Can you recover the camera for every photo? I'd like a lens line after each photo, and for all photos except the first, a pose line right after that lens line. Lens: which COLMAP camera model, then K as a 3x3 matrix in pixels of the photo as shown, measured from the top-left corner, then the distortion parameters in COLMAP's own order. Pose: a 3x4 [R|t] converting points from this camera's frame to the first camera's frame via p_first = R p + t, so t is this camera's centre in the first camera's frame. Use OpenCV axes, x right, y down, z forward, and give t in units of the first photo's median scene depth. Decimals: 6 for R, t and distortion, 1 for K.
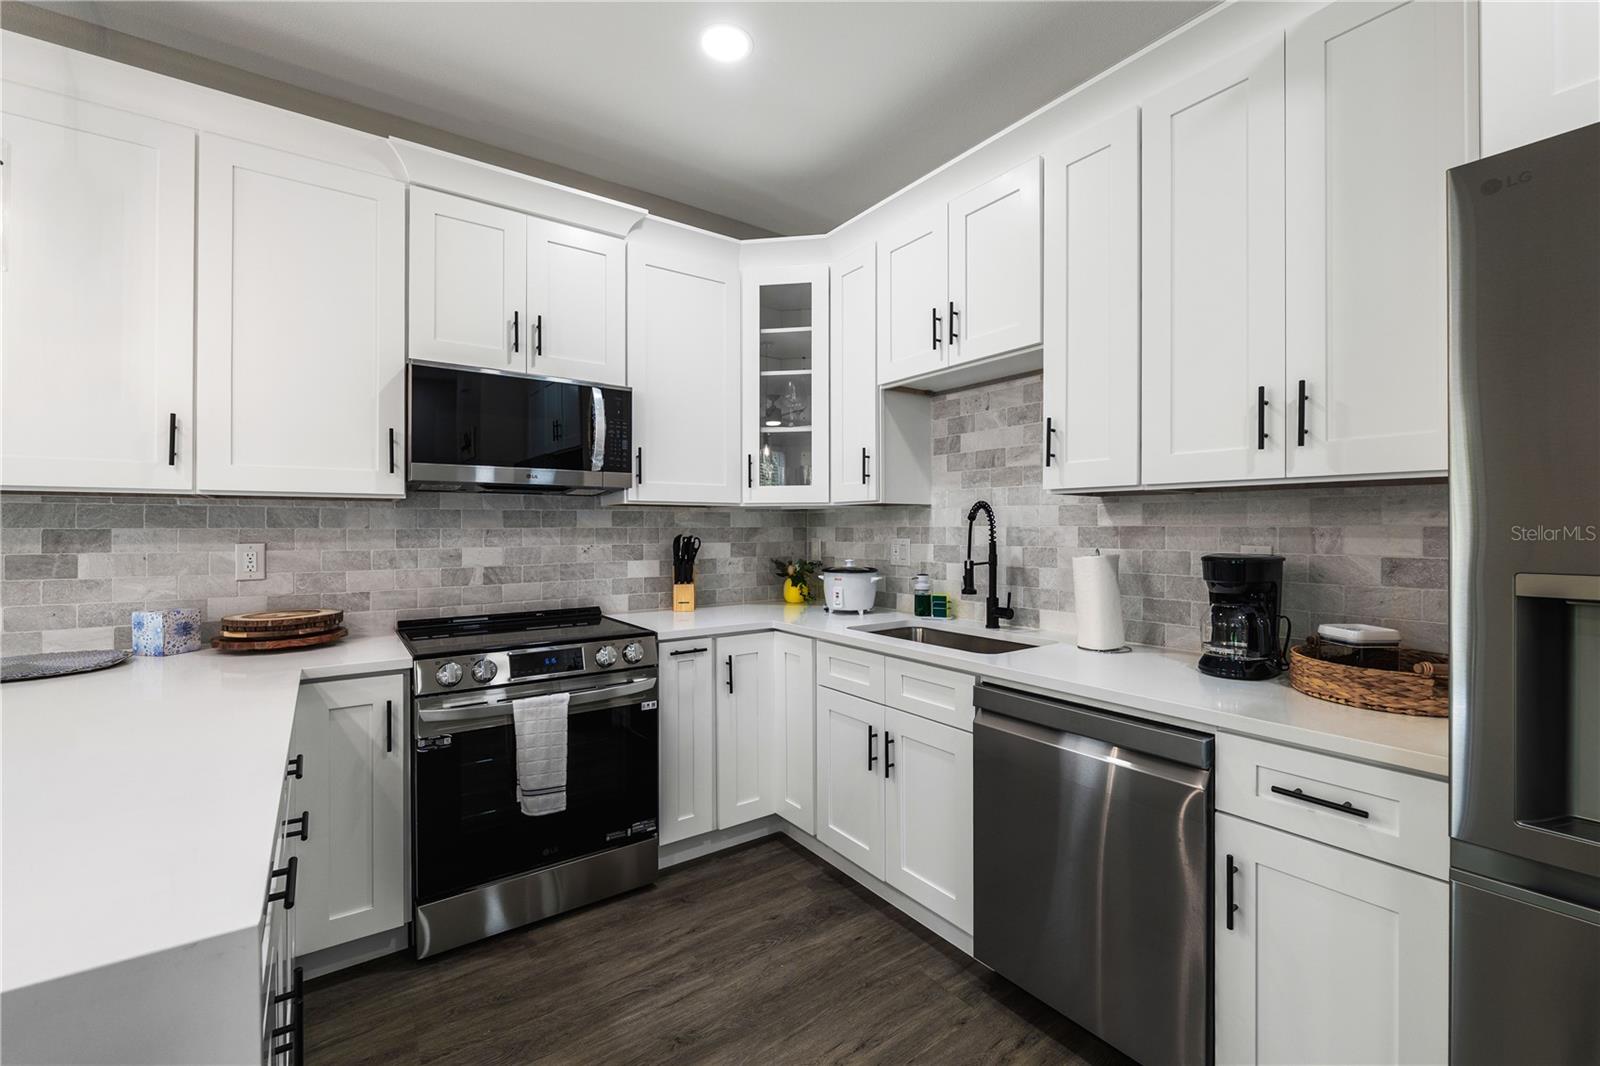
lens RADIAL K [[668.0, 0, 814.1], [0, 668.0, 524.5], [0, 0, 1]] dist [-0.007308, -0.000033]
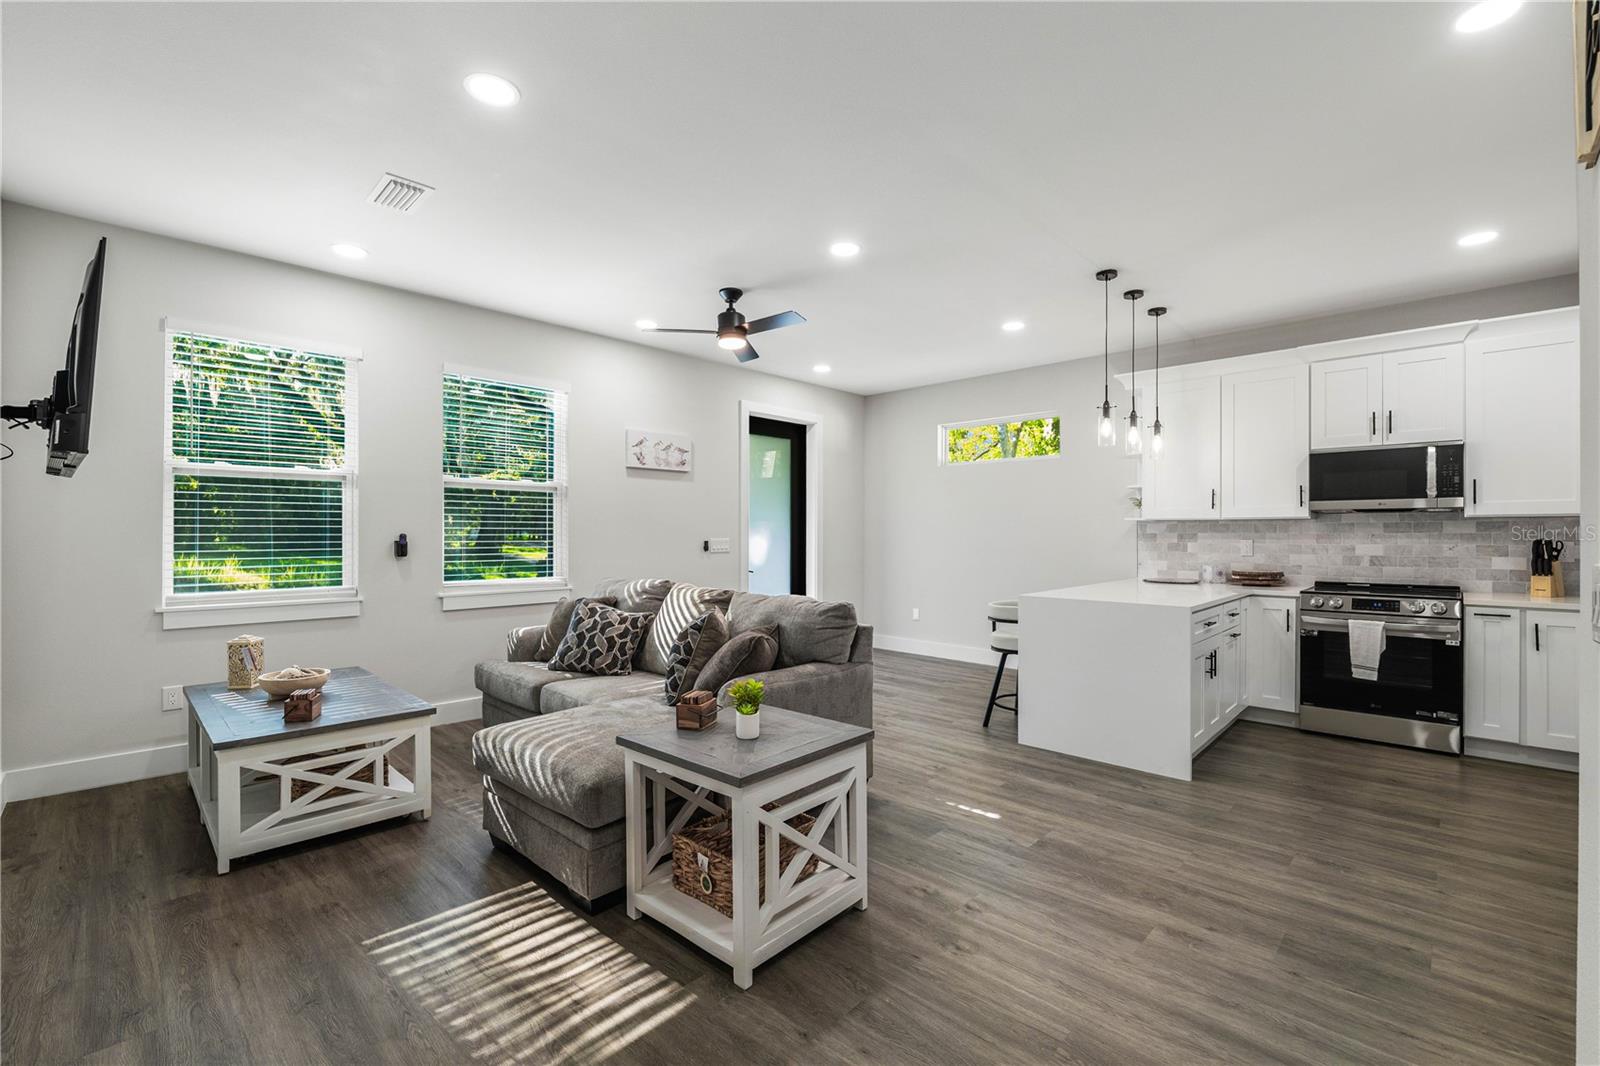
lens RADIAL K [[675.8, 0, 800.0], [0, 675.8, 533.0], [0, 0, 1]] dist [-0.007406, 0.000087]
pose [[0.166336, 0.000908, -0.986069, 1.042051], [0.004556, 0.999988, 0.001690, -0.004841], [0.986059, -0.004773, 0.166330, -0.789446]]
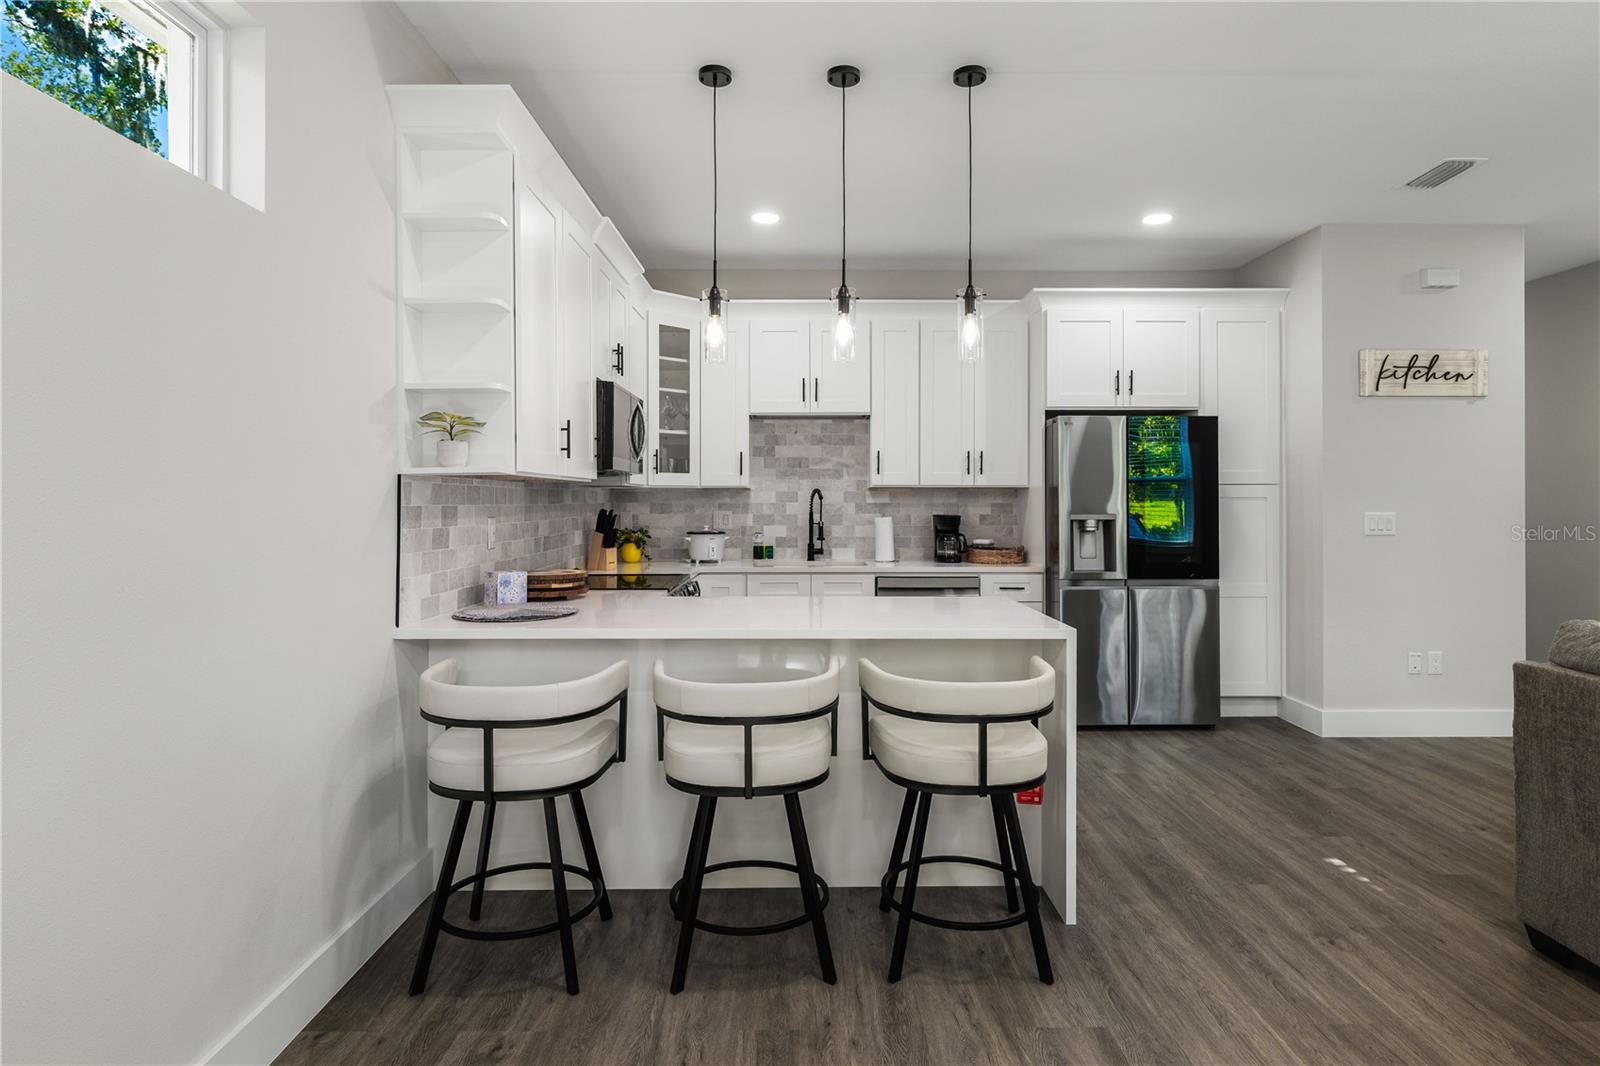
lens RADIAL K [[891.0, 0, 802.1], [0, 891.0, 498.5], [0, 0, 1]] dist [-0.002986, -0.001120]
pose [[0.580207, 0.003185, 0.814463, -1.656509], [-0.004048, 0.999991, -0.001026, -0.005616], [-0.814459, -0.002702, 0.580215, -0.337354]]
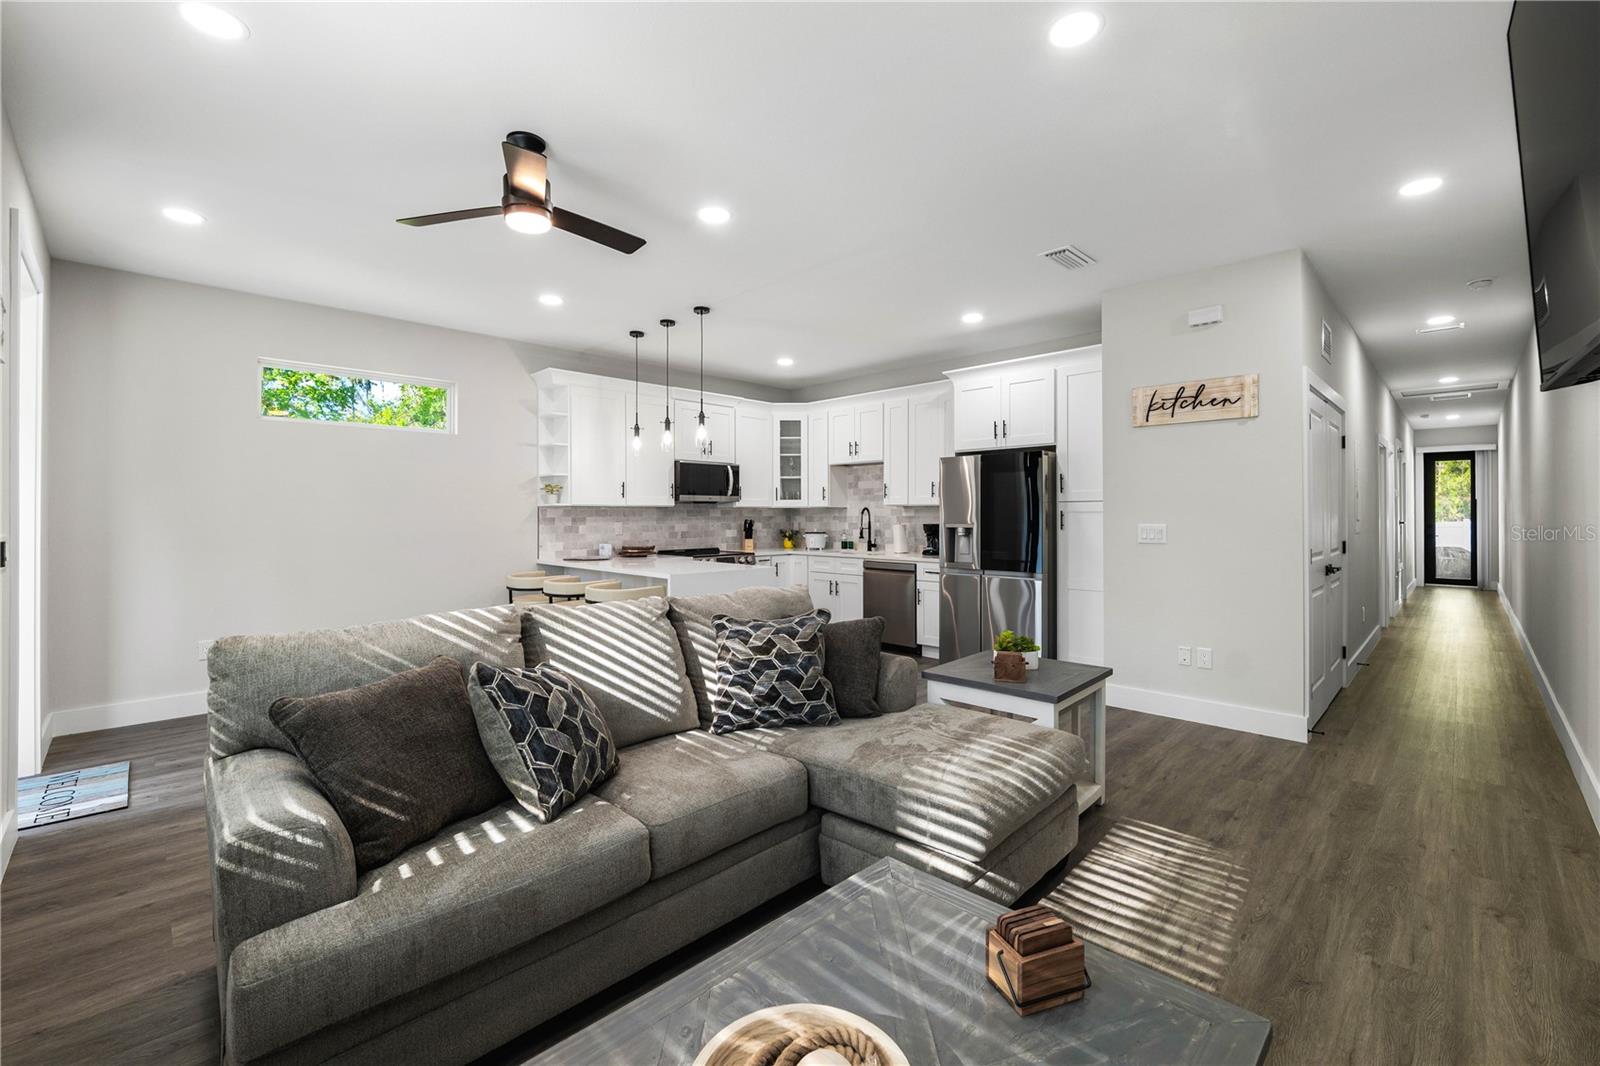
lens RADIAL K [[680.3, 0, 809.5], [0, 680.3, 513.0], [0, 0, 1]] dist [-0.008620, -0.000090]
pose [[0.987230, -0.000889, 0.159296, -0.458129], [0.000549, 0.999997, 0.002174, -0.016157], [-0.159298, -0.002059, 0.987228, -1.867881]]
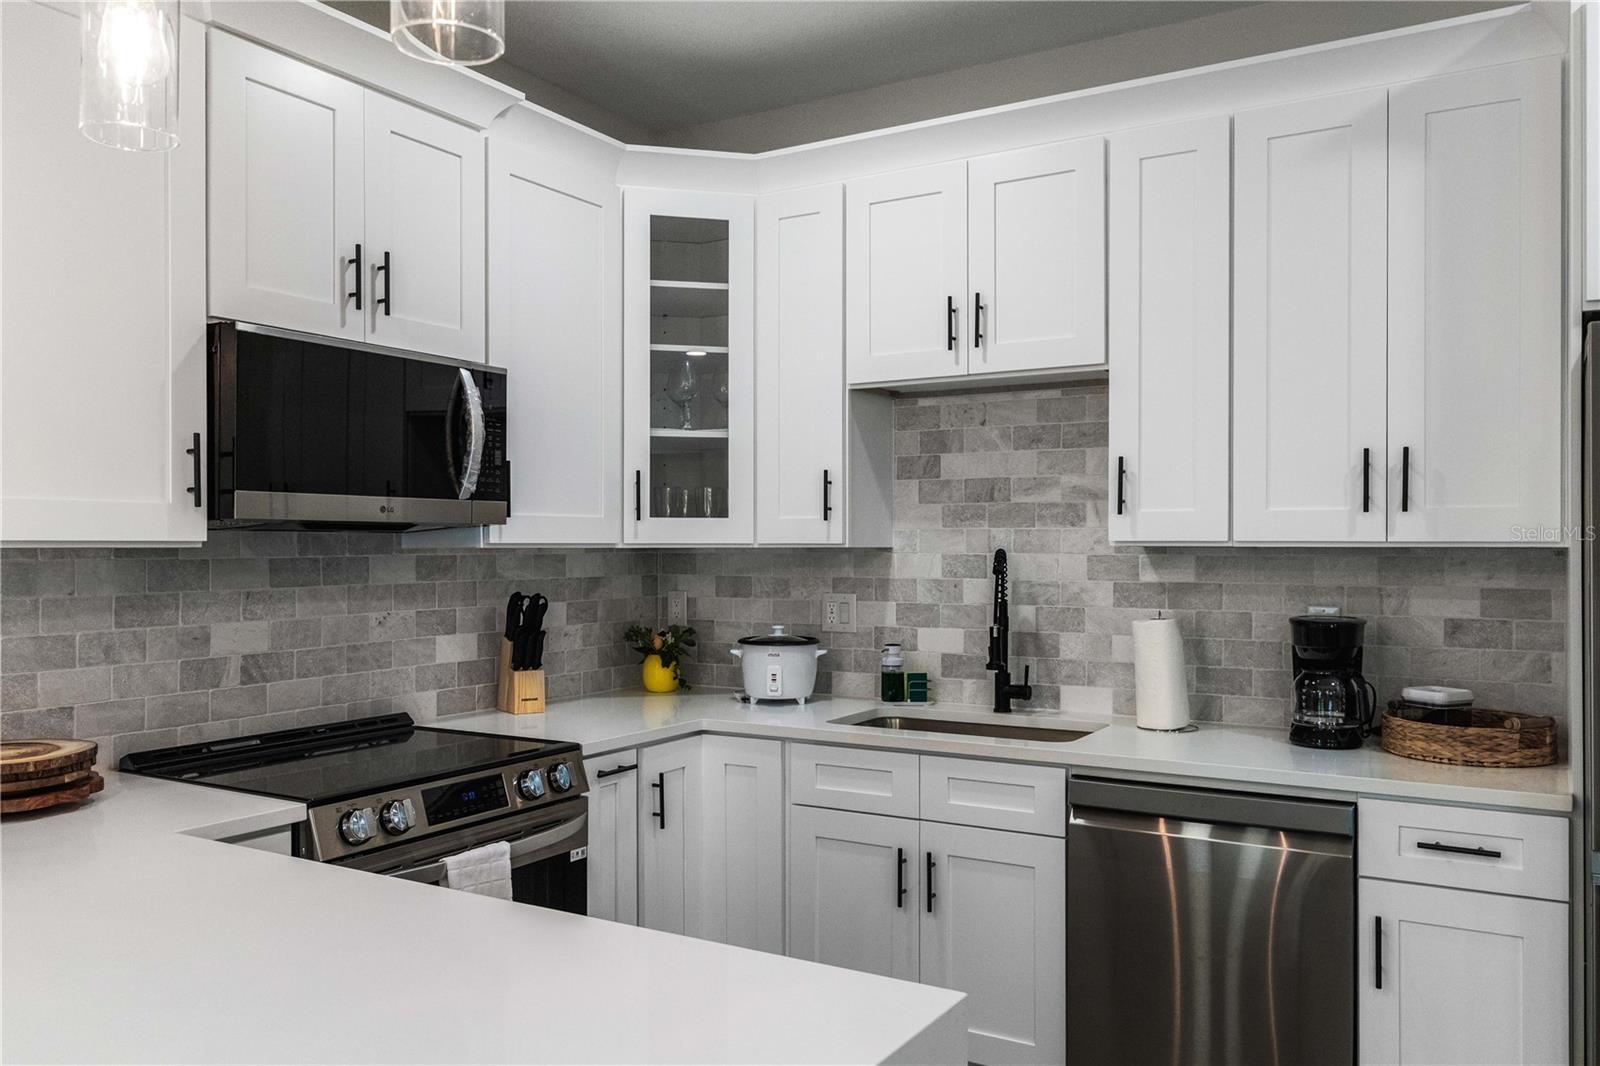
lens RADIAL K [[1227.9, 0, 800.0], [0, 1227.9, 533.0], [0, 0, 1]] dist [0.003841, -0.000631]
pose [[0.920881, 0.004917, 0.389813, -0.503411], [-0.003094, 0.999981, -0.005306, -0.043819], [-0.389832, 0.003680, 0.920879, -0.215302]]
